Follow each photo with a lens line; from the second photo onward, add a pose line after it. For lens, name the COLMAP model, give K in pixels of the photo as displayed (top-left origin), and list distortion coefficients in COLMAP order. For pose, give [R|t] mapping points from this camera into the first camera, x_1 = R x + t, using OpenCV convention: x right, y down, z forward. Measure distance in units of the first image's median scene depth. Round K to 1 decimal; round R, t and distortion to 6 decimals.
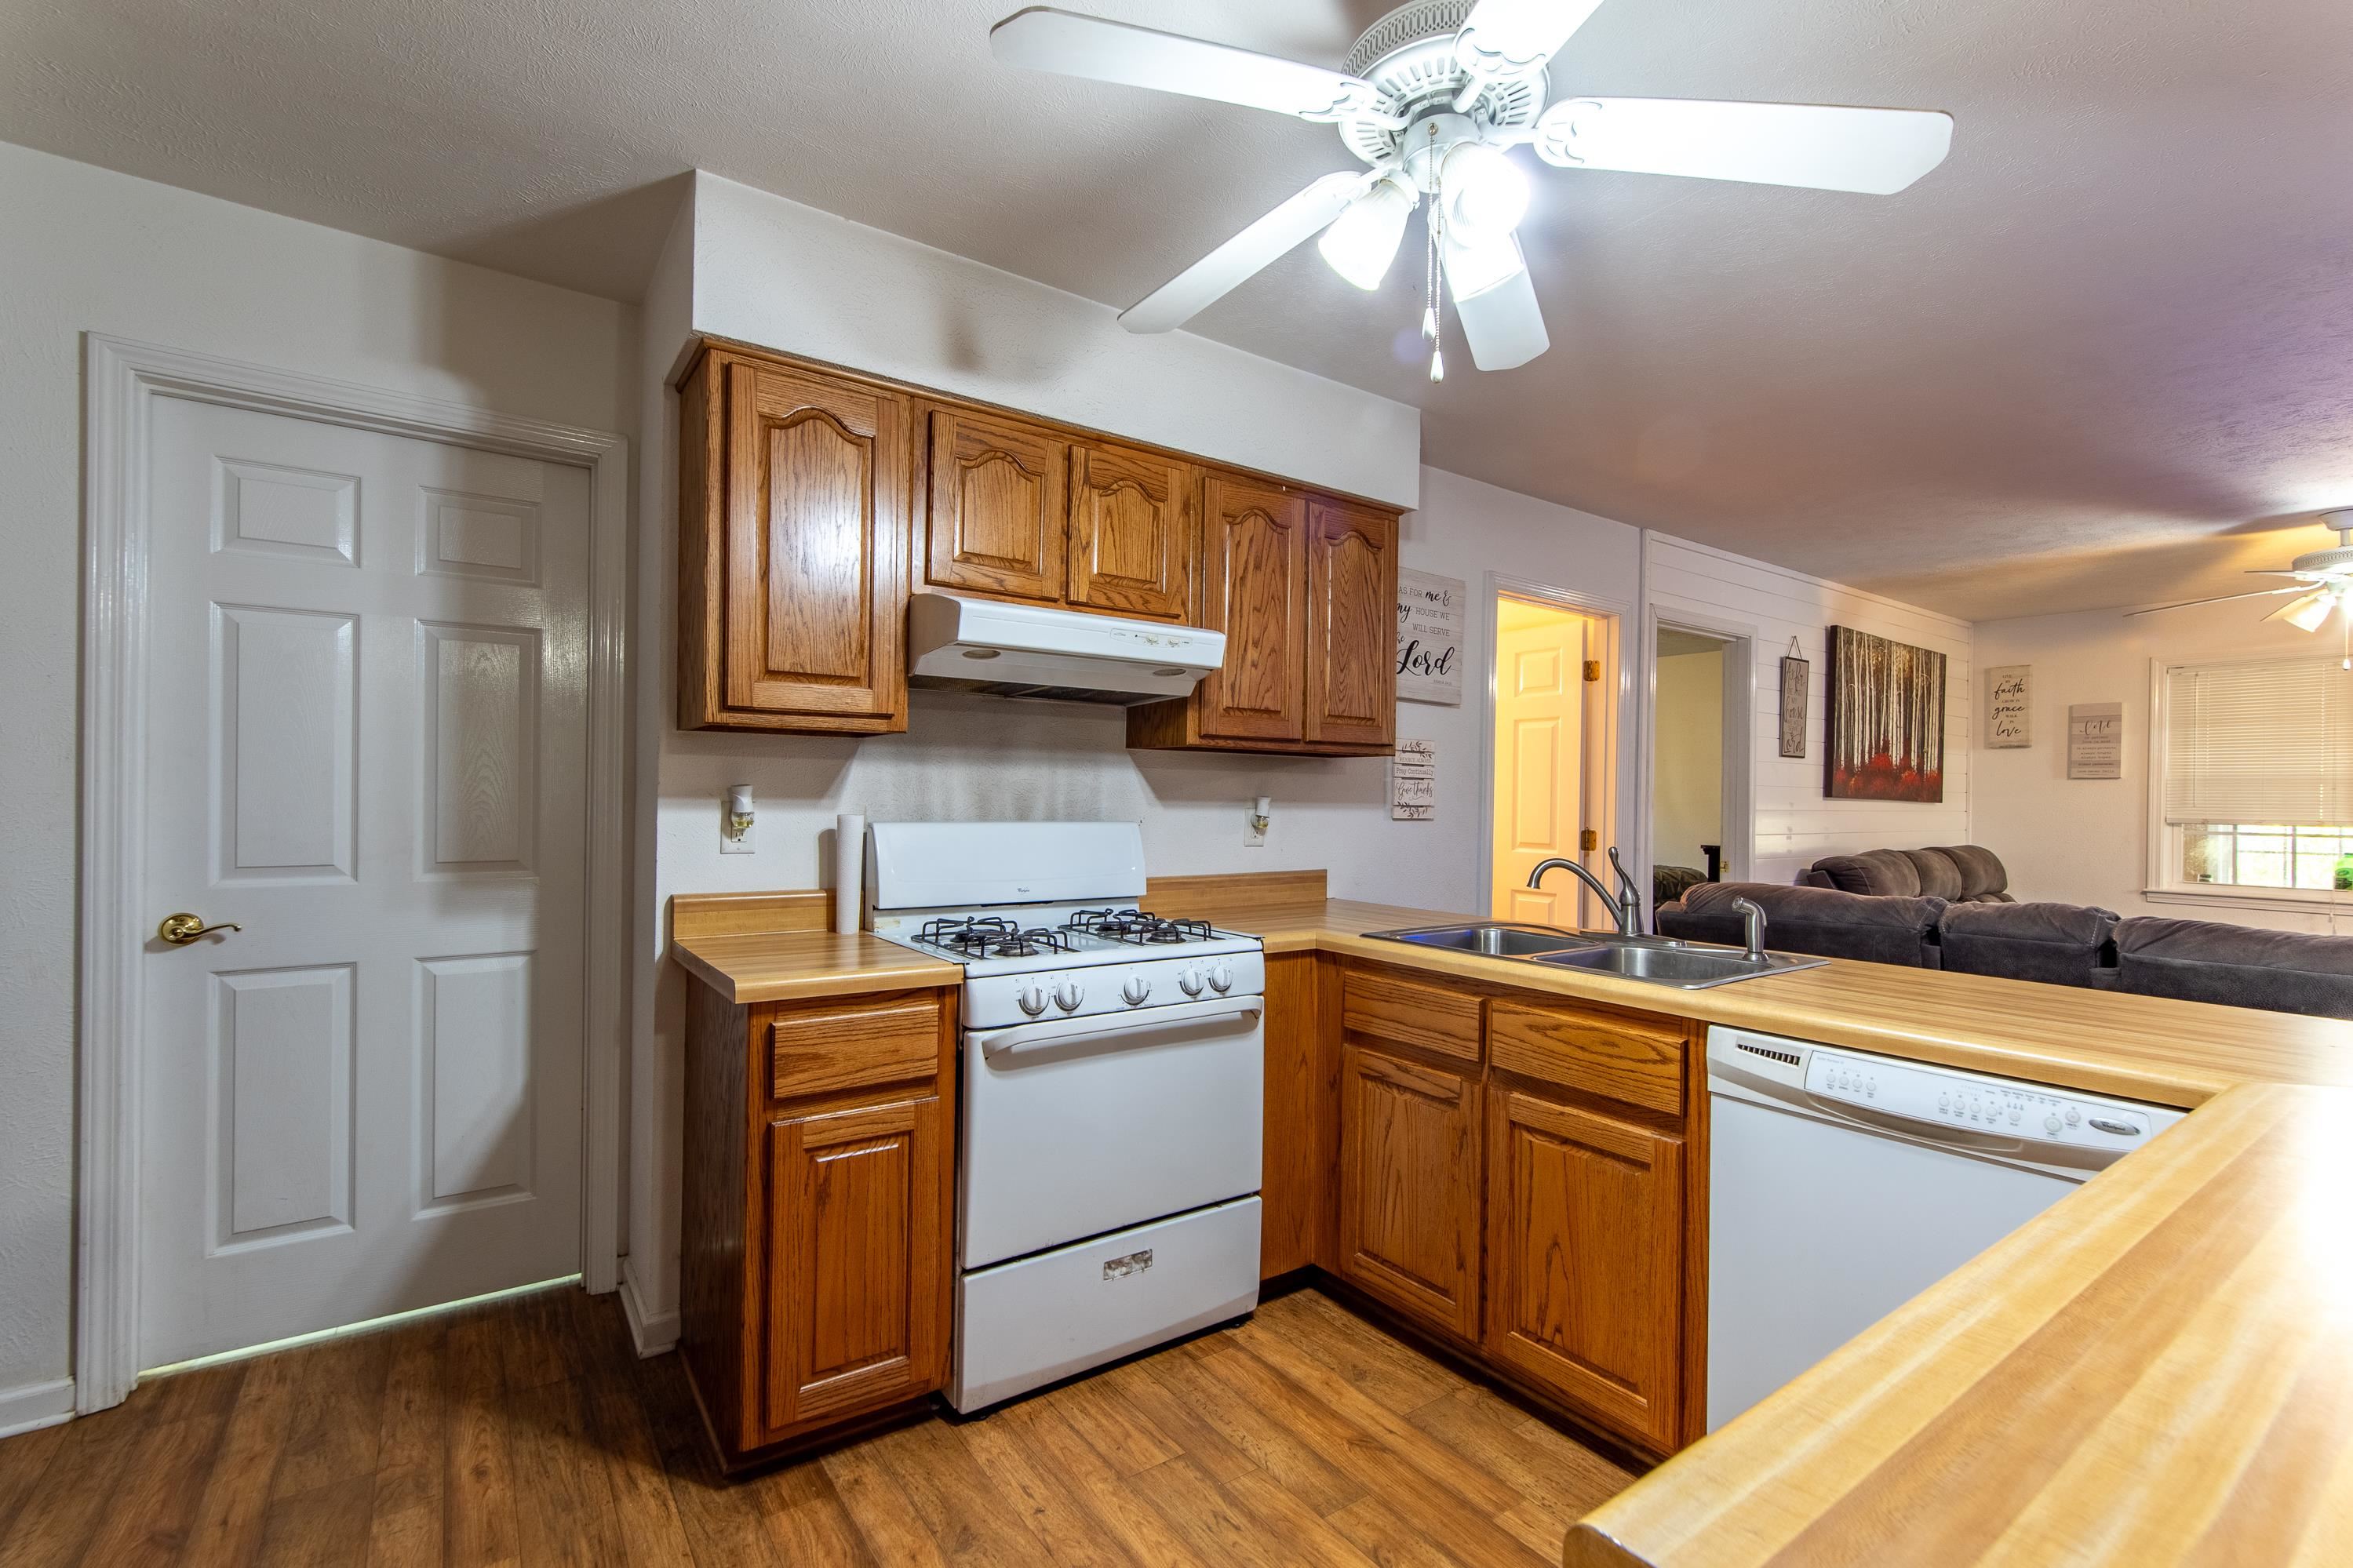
lens RADIAL K [[1031.7, 0, 1177.1], [0, 1031.7, 797.4], [0, 0, 1]] dist [-0.001174, 0.000985]
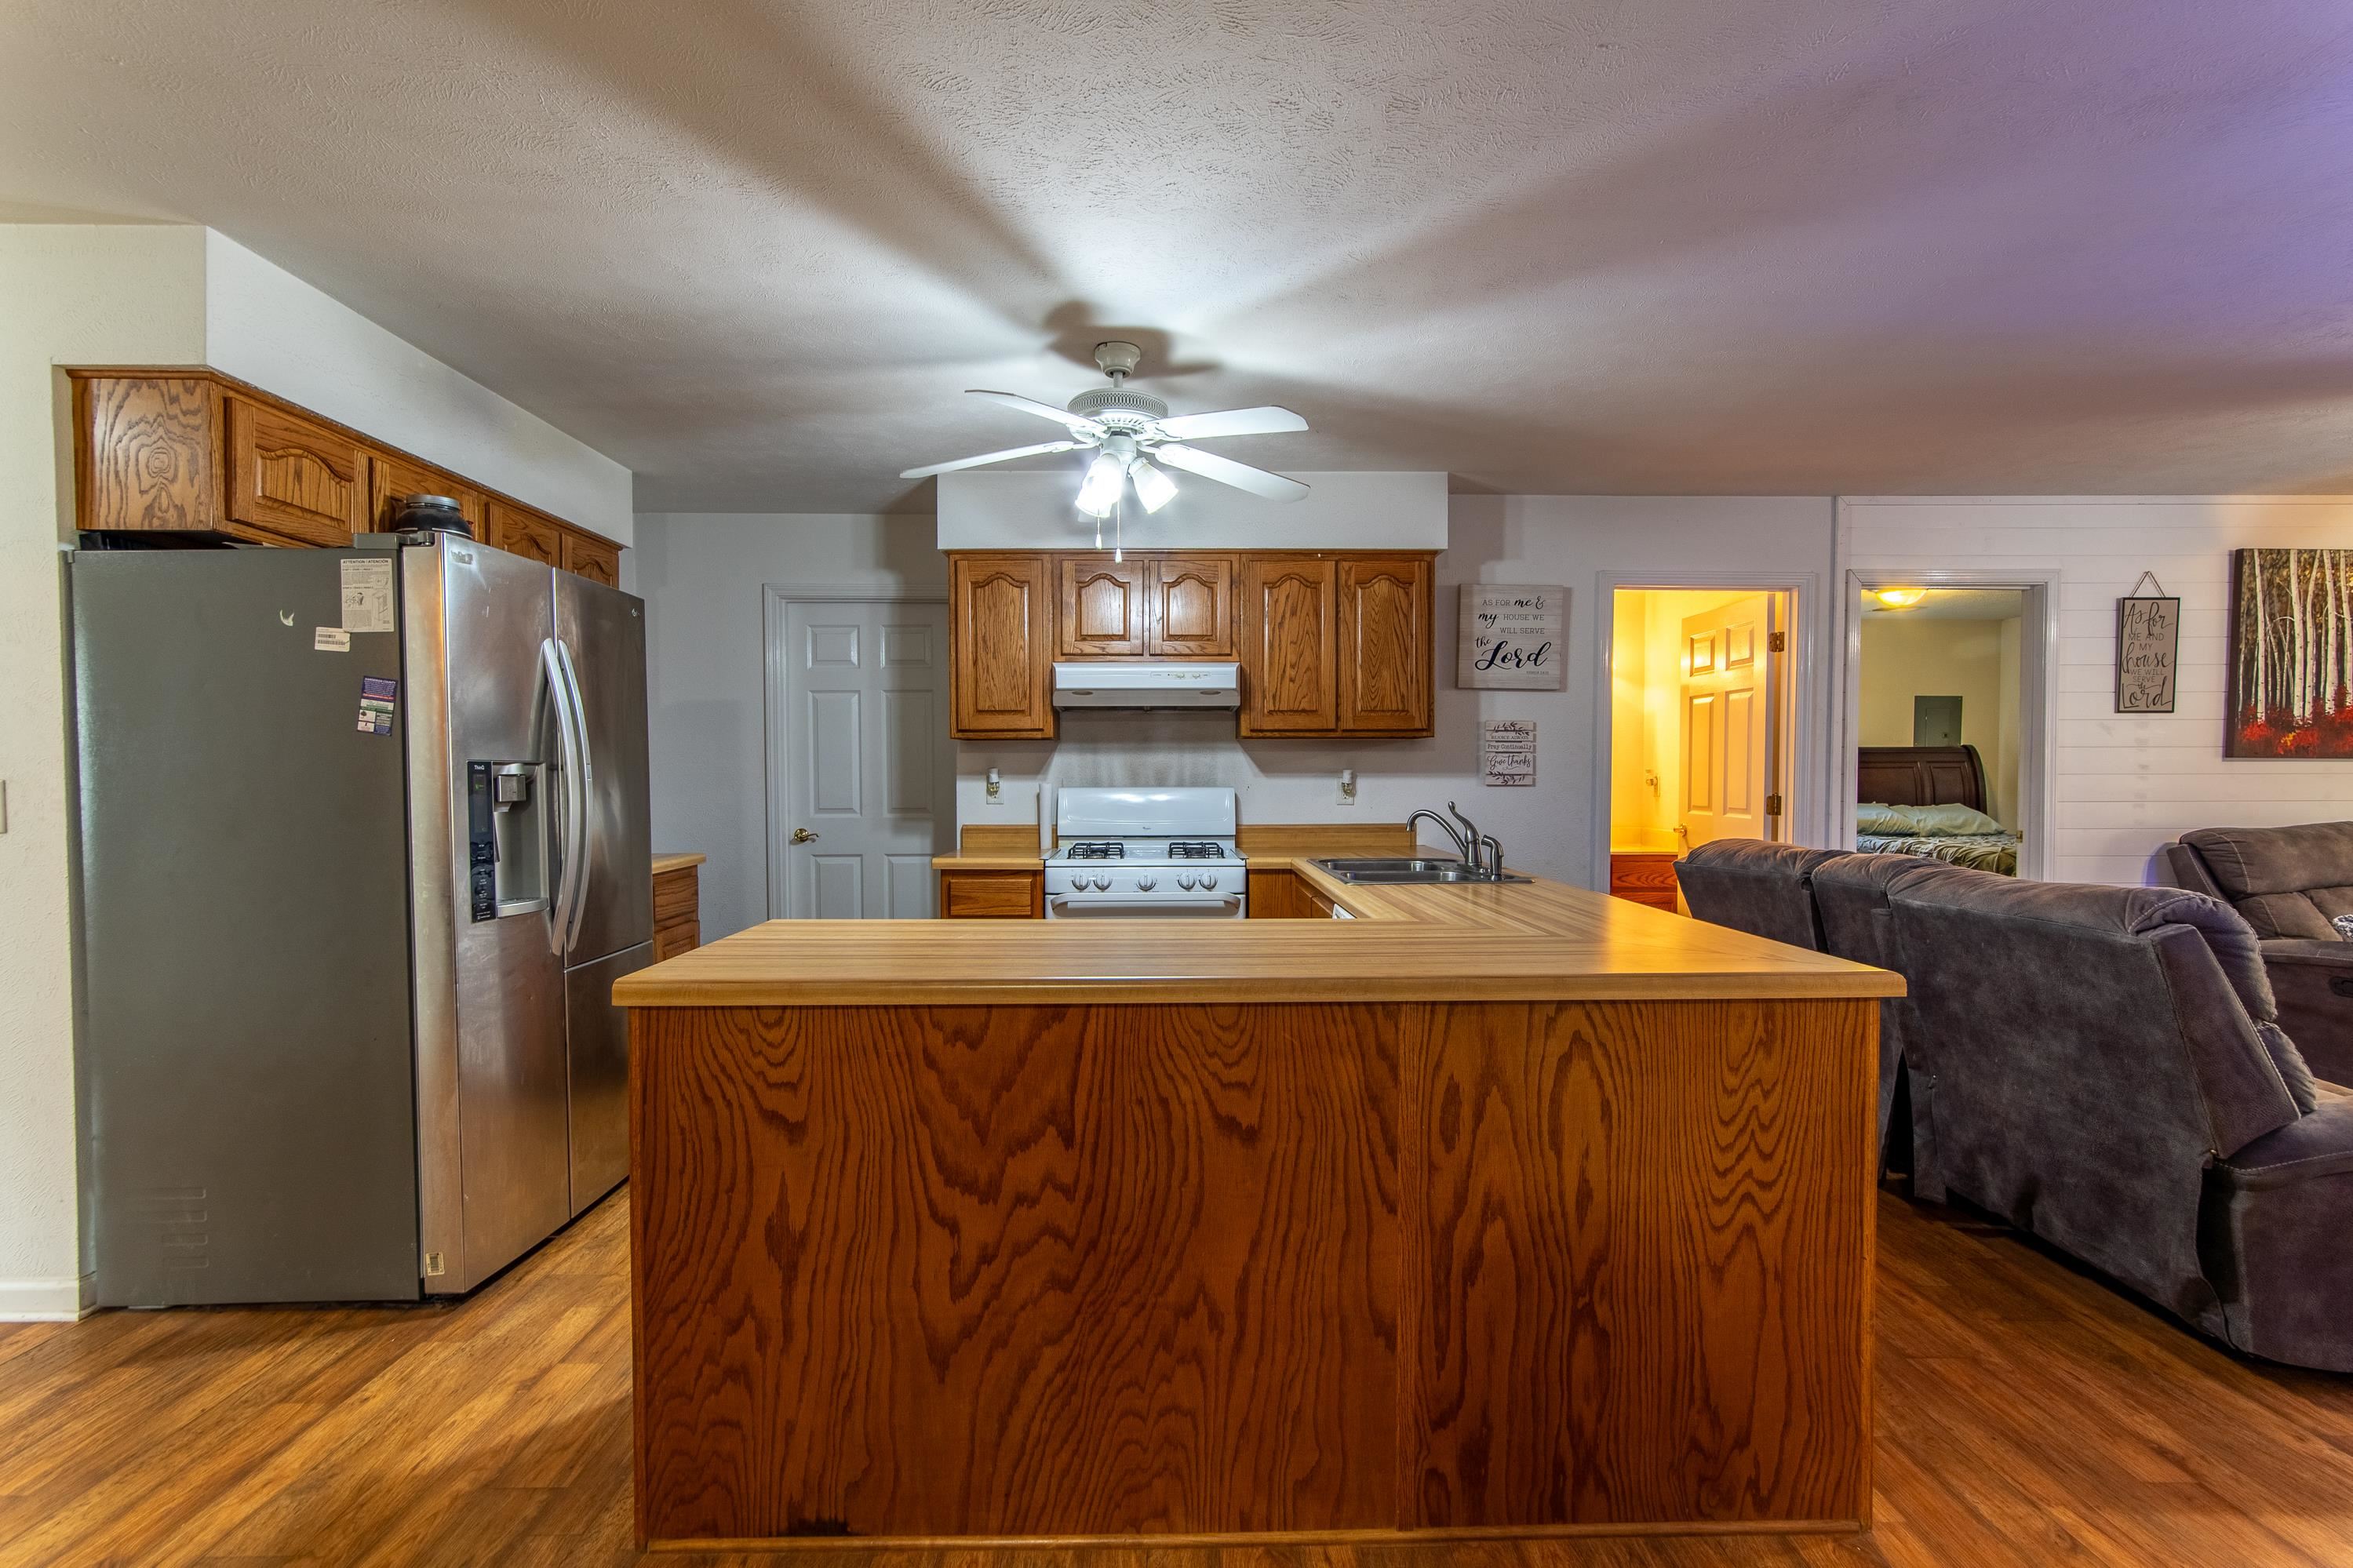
lens RADIAL K [[1031.7, 0, 1177.1], [0, 1031.7, 797.4], [0, 0, 1]] dist [-0.001174, 0.000985]
pose [[0.825973, -0.000507, -0.563709, 0.884398], [0.013448, 0.999733, 0.018805, 0.010449], [0.563549, -0.023113, 0.825759, -0.365052]]
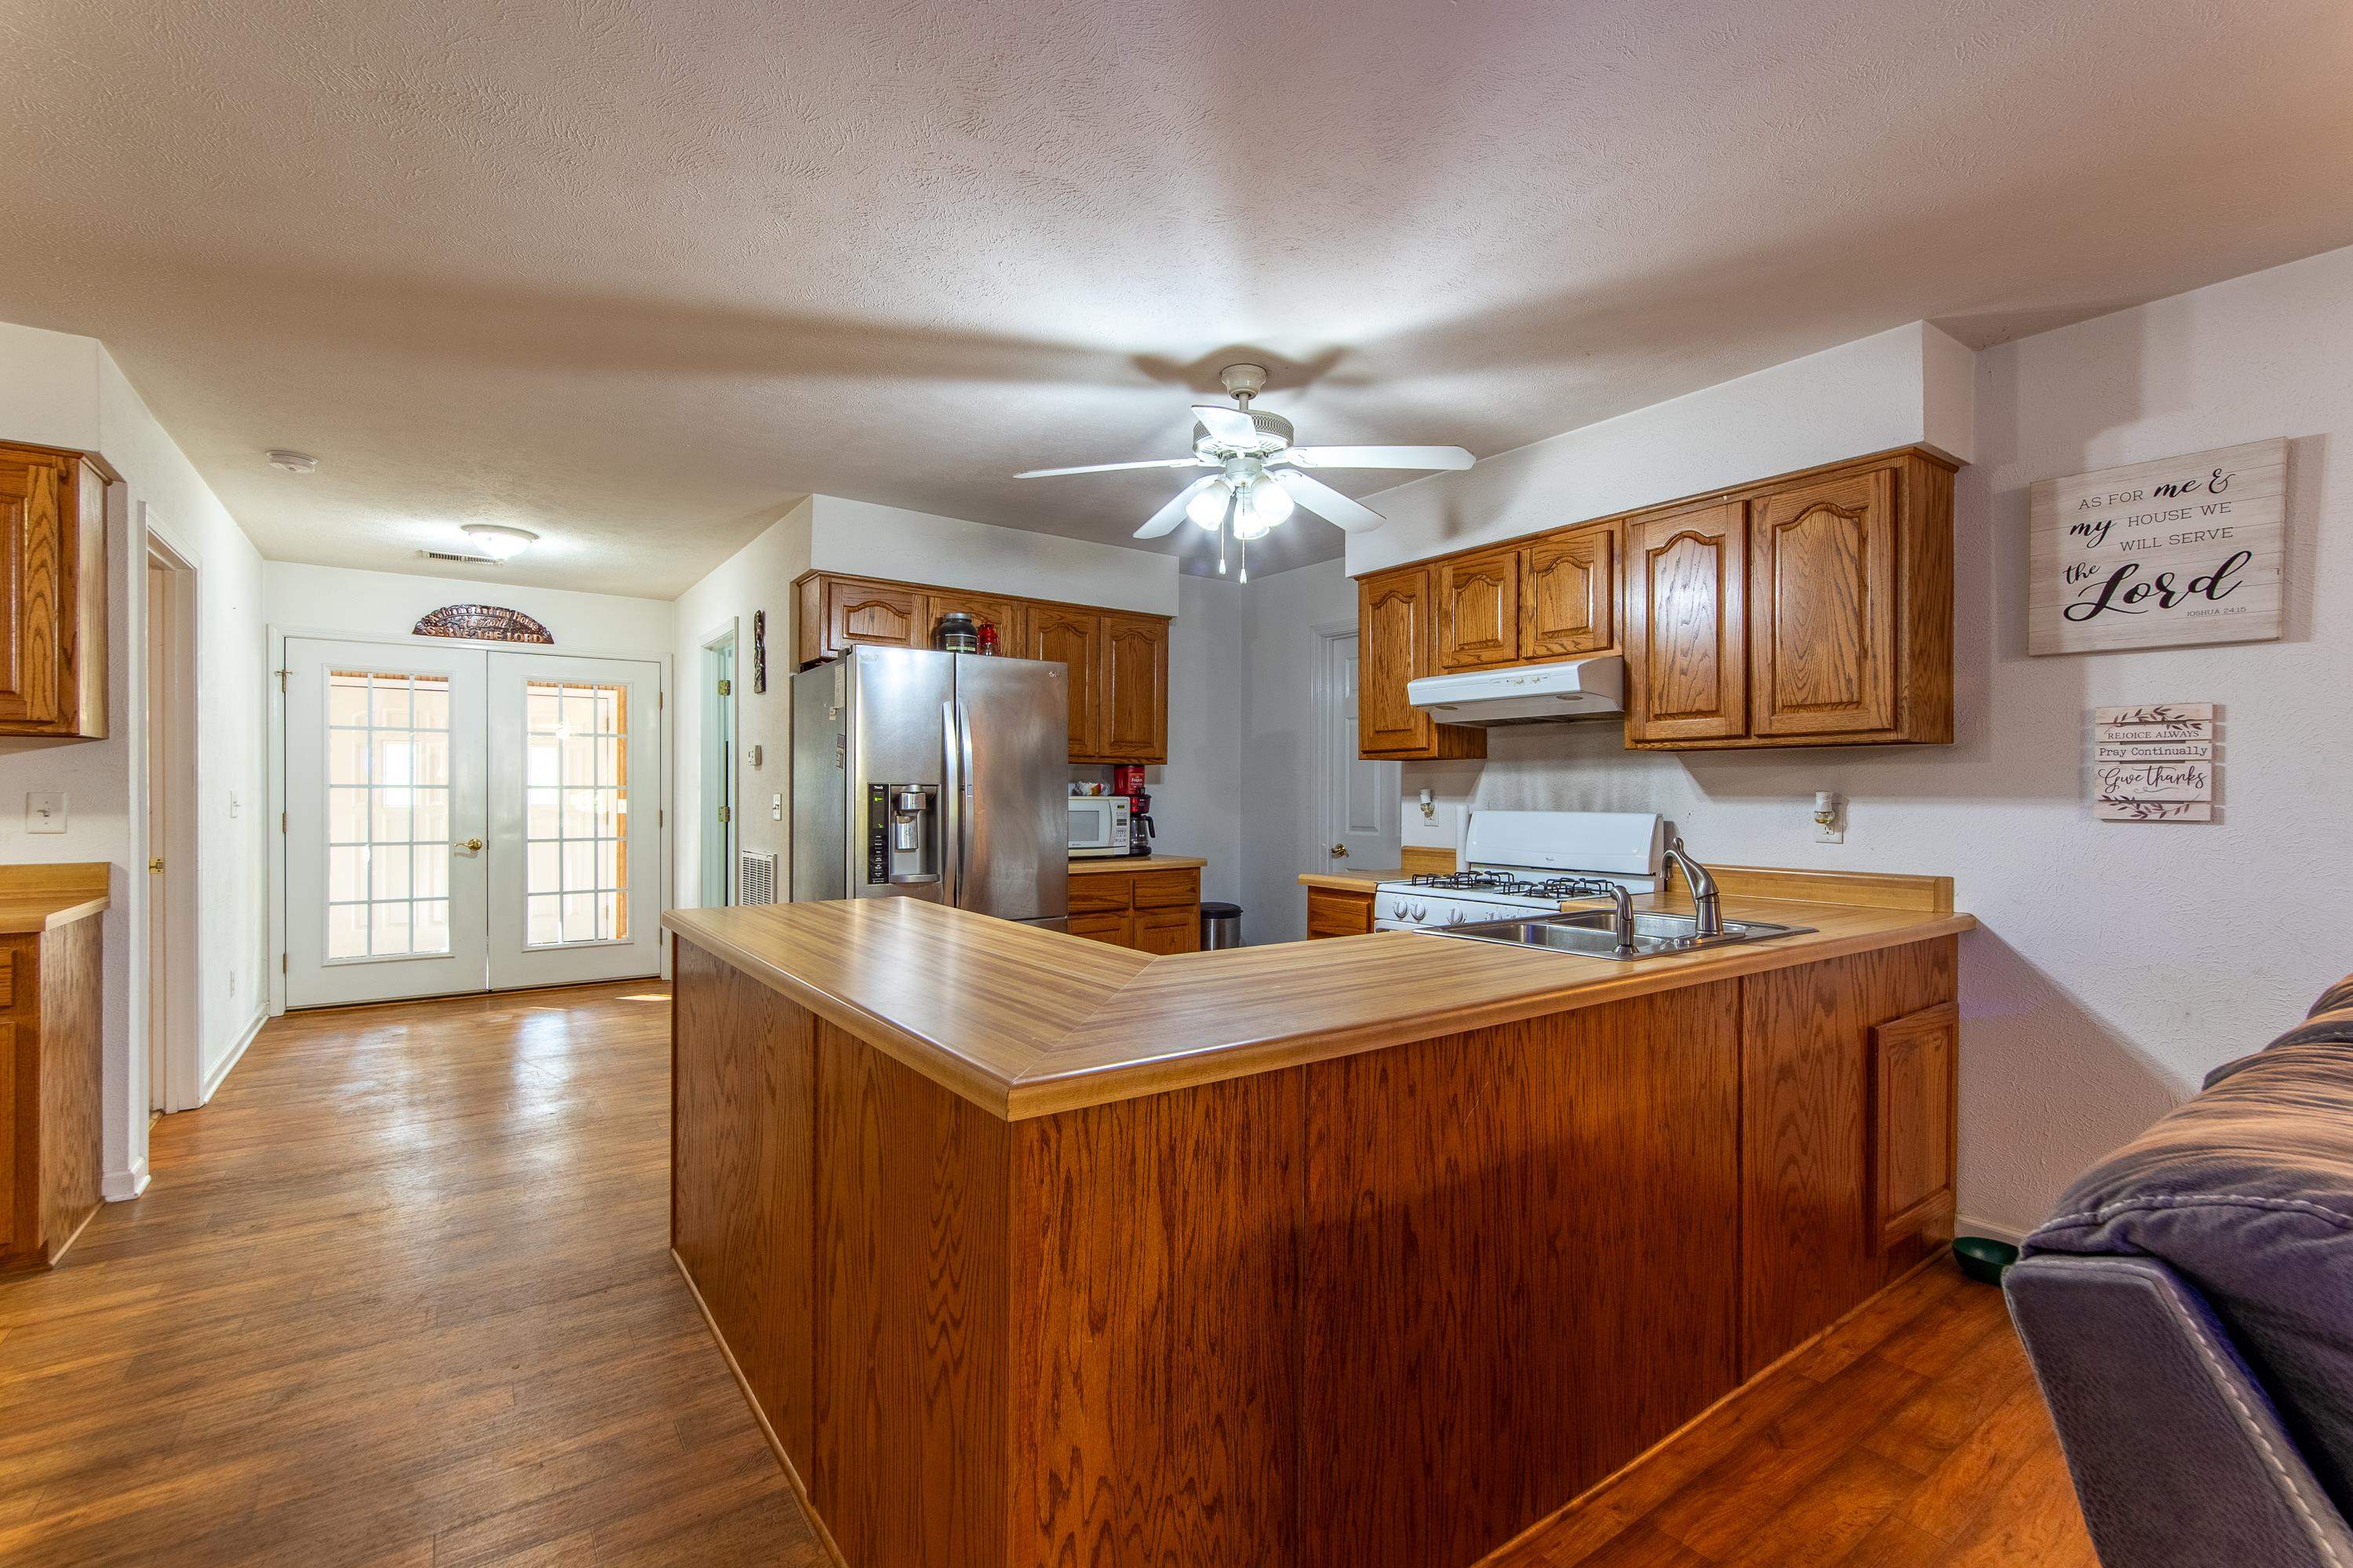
lens RADIAL K [[1026.7, 0, 1175.4], [0, 1026.7, 798.0], [0, 0, 1]] dist [-0.000048, 0.000134]
pose [[0.009083, -0.008256, -0.999925, 1.344251], [-0.002261, 0.999963, -0.008277, 0.019570], [0.999956, 0.002336, 0.009064, 0.505941]]
